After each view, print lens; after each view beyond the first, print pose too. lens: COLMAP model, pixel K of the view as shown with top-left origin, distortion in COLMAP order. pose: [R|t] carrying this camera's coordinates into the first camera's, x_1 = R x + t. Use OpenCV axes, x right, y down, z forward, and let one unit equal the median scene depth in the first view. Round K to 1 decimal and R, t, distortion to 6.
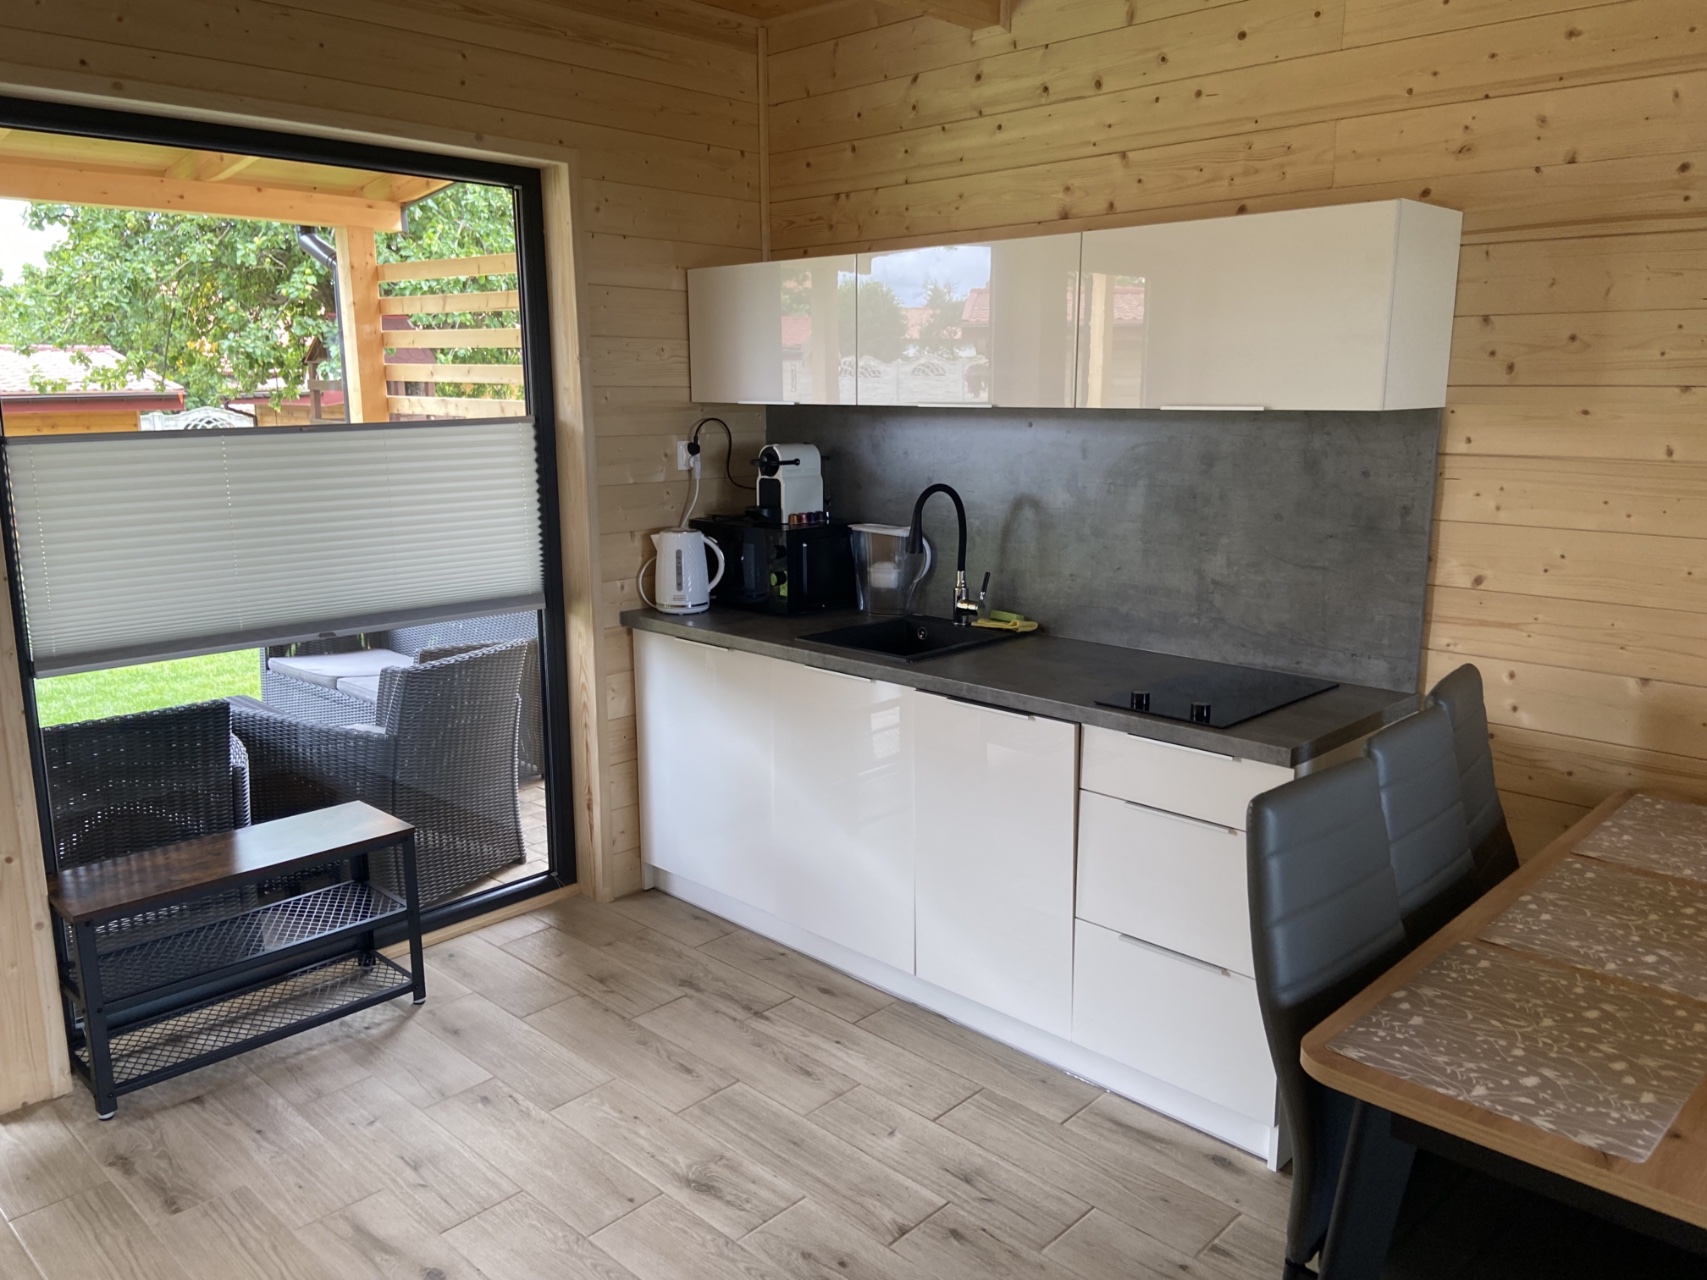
lens RADIAL K [[1315.0, 0, 853.5], [0, 1315.0, 640.0], [0, 0, 1]] dist [0.169833, -0.138908]
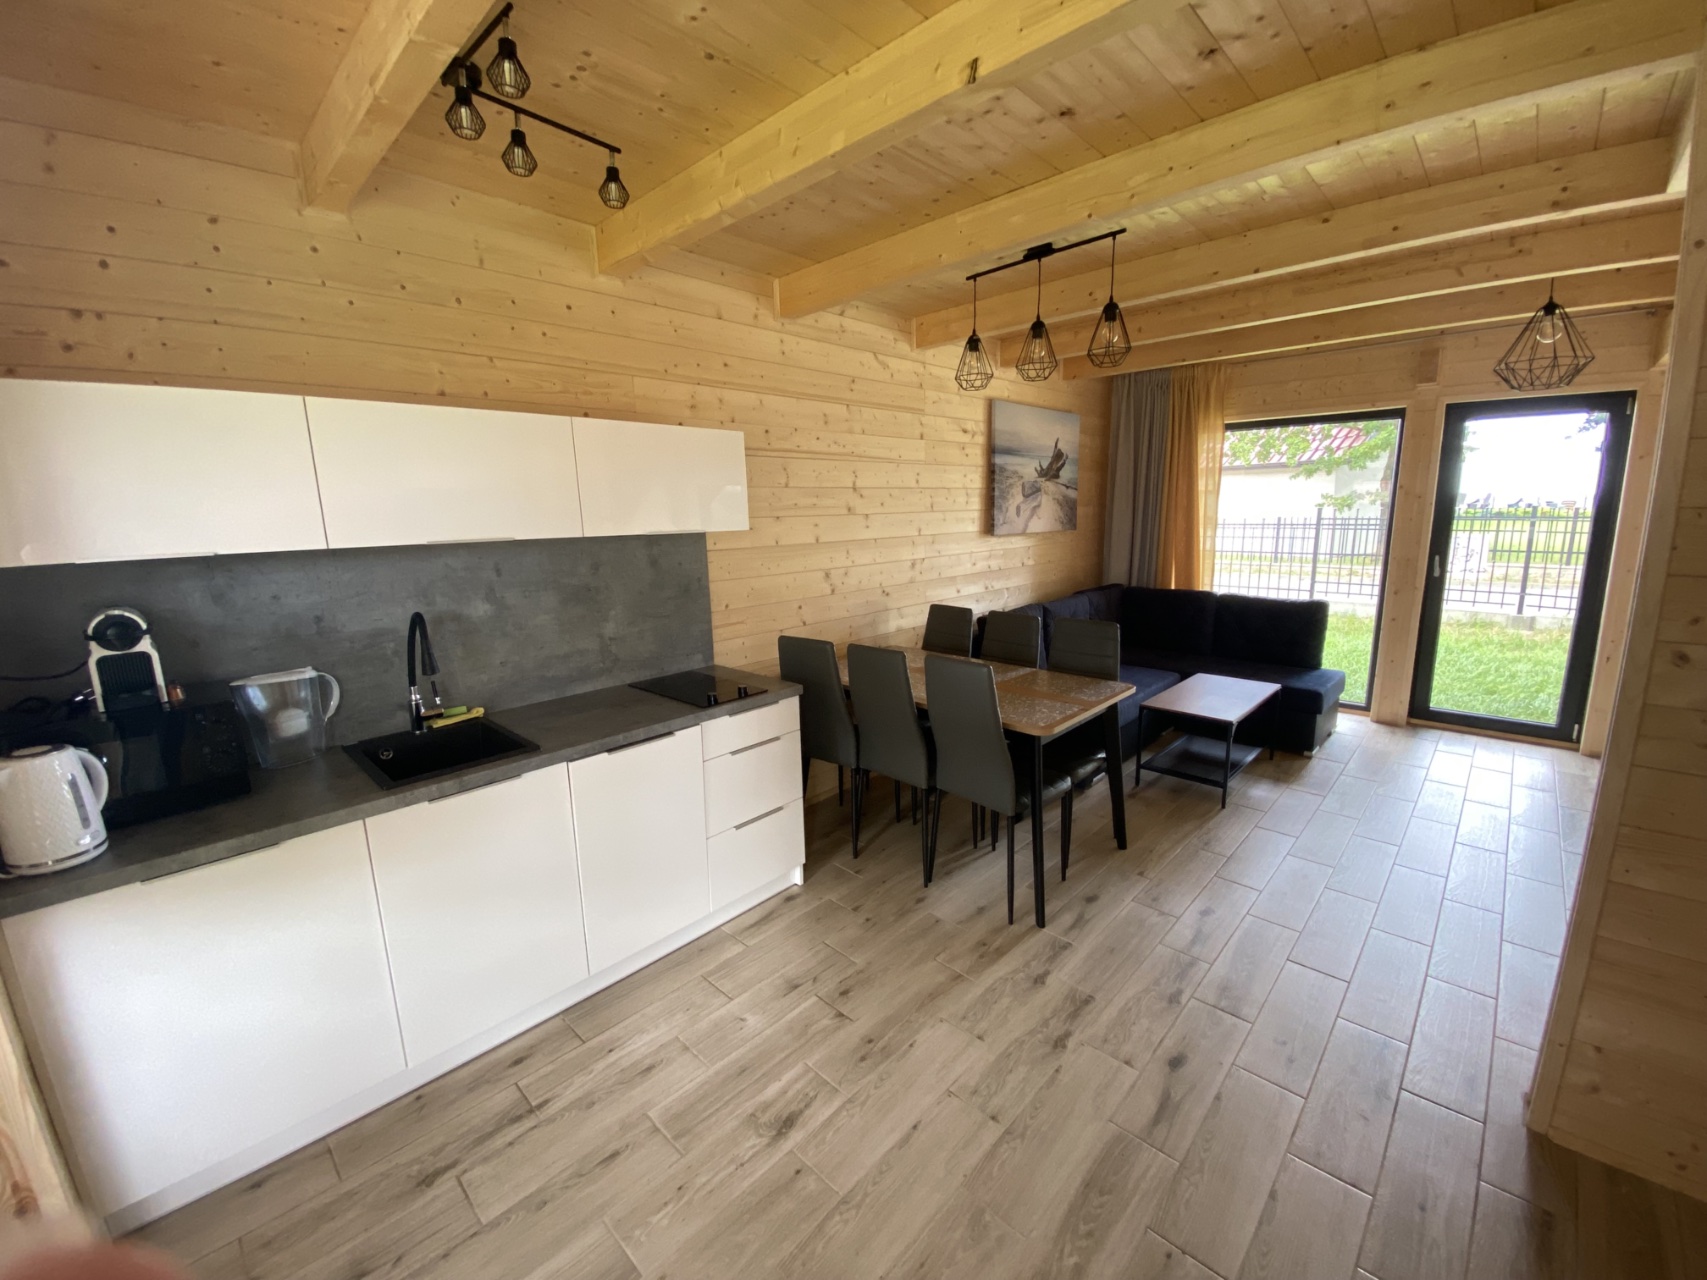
lens RADIAL K [[680.6, 0, 851.6], [0, 680.6, 658.3], [0, 0, 1]] dist [0.000614, -0.012836]
pose [[-0.011786, -0.211939, 0.977212, -0.566305], [0.220928, 0.952576, 0.209261, -0.132195], [-0.975219, 0.218360, 0.035596, 0.691721]]
